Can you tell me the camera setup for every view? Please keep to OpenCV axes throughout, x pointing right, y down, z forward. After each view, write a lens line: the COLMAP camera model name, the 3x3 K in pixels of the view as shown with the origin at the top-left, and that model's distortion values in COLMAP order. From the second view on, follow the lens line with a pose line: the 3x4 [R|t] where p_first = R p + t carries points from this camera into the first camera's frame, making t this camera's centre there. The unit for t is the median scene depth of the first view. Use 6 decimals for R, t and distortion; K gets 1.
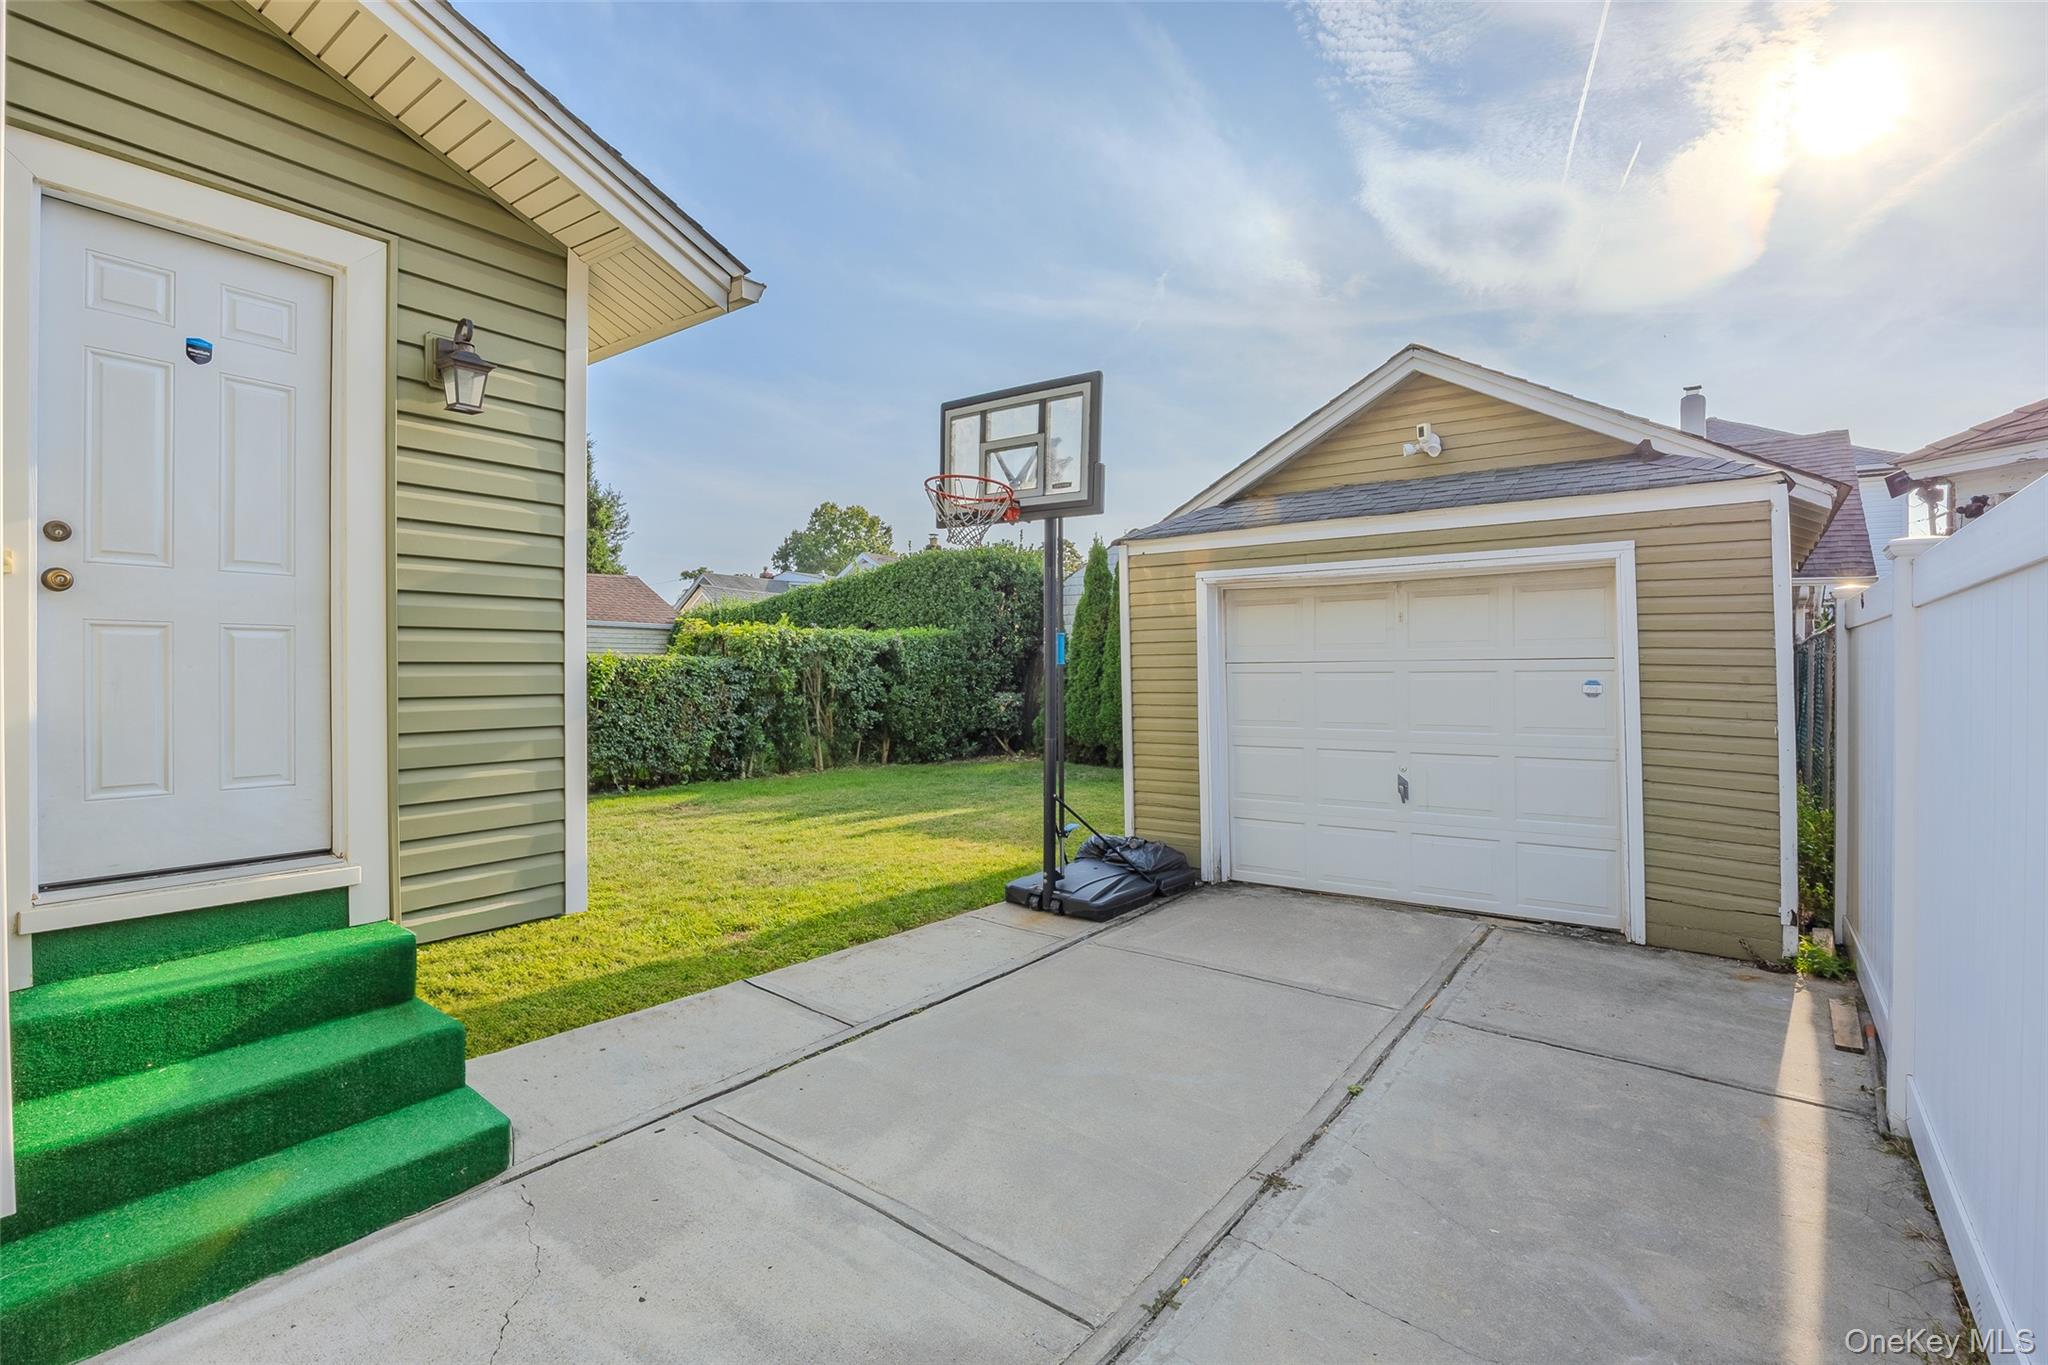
lens RADIAL K [[958.9, 0, 1042.9], [0, 958.9, 672.9], [0, 0, 1]] dist [-0.031310, 0.001061]
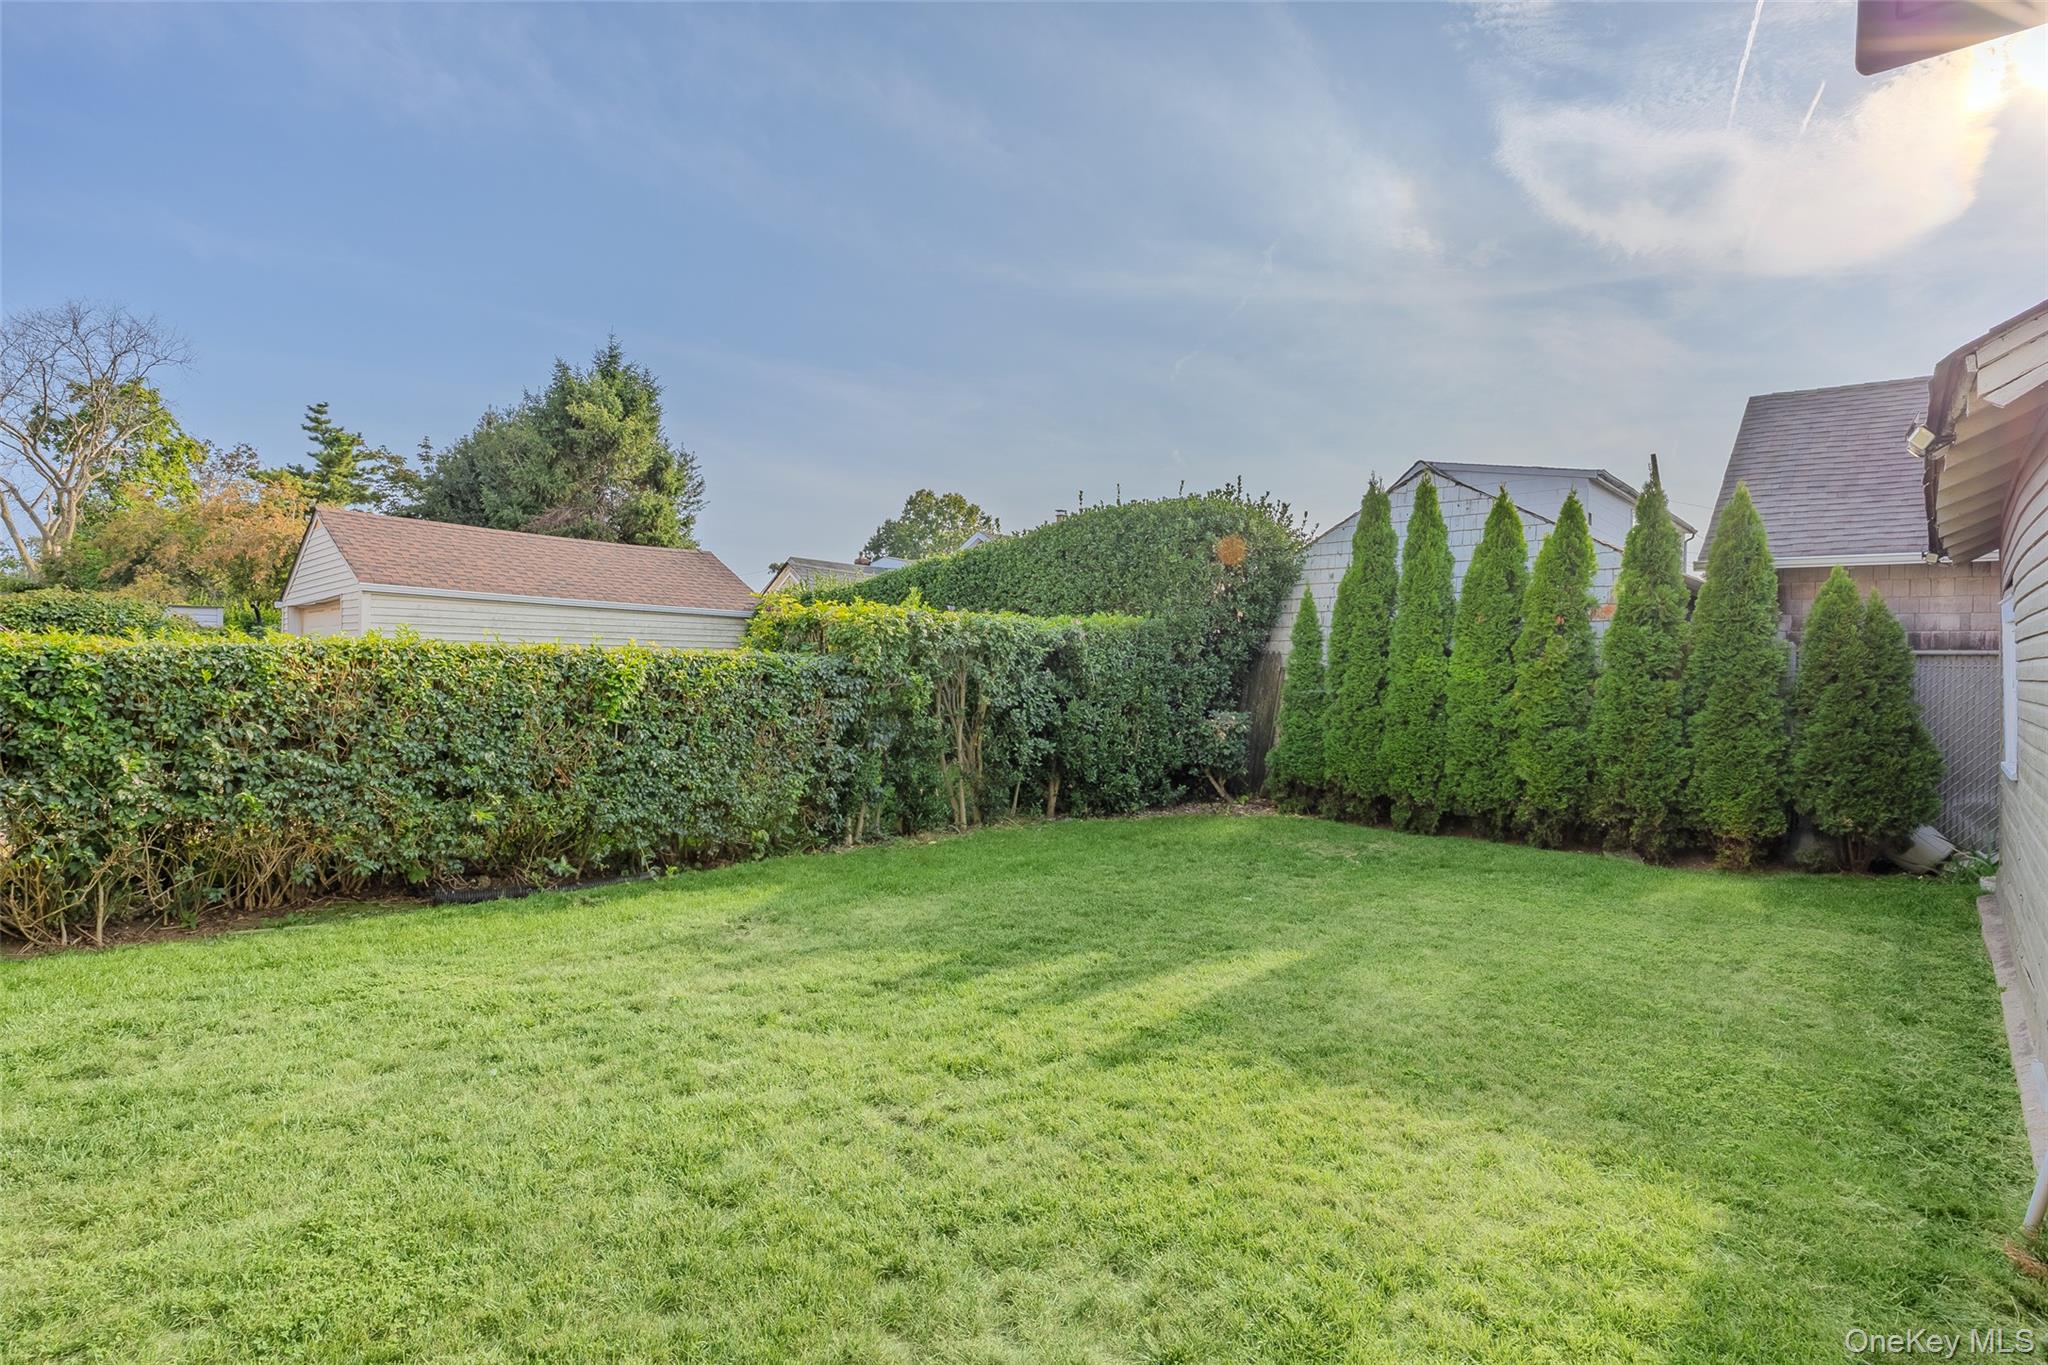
lens RADIAL K [[993.6, 0, 1021.2], [0, 993.6, 681.7], [0, 0, 1]] dist [0.003885, -0.000906]
pose [[0.993443, 0.013919, -0.113481, -0.115687], [-0.013058, 0.999880, 0.008329, -0.005155], [0.113583, -0.006792, 0.993505, 0.325796]]
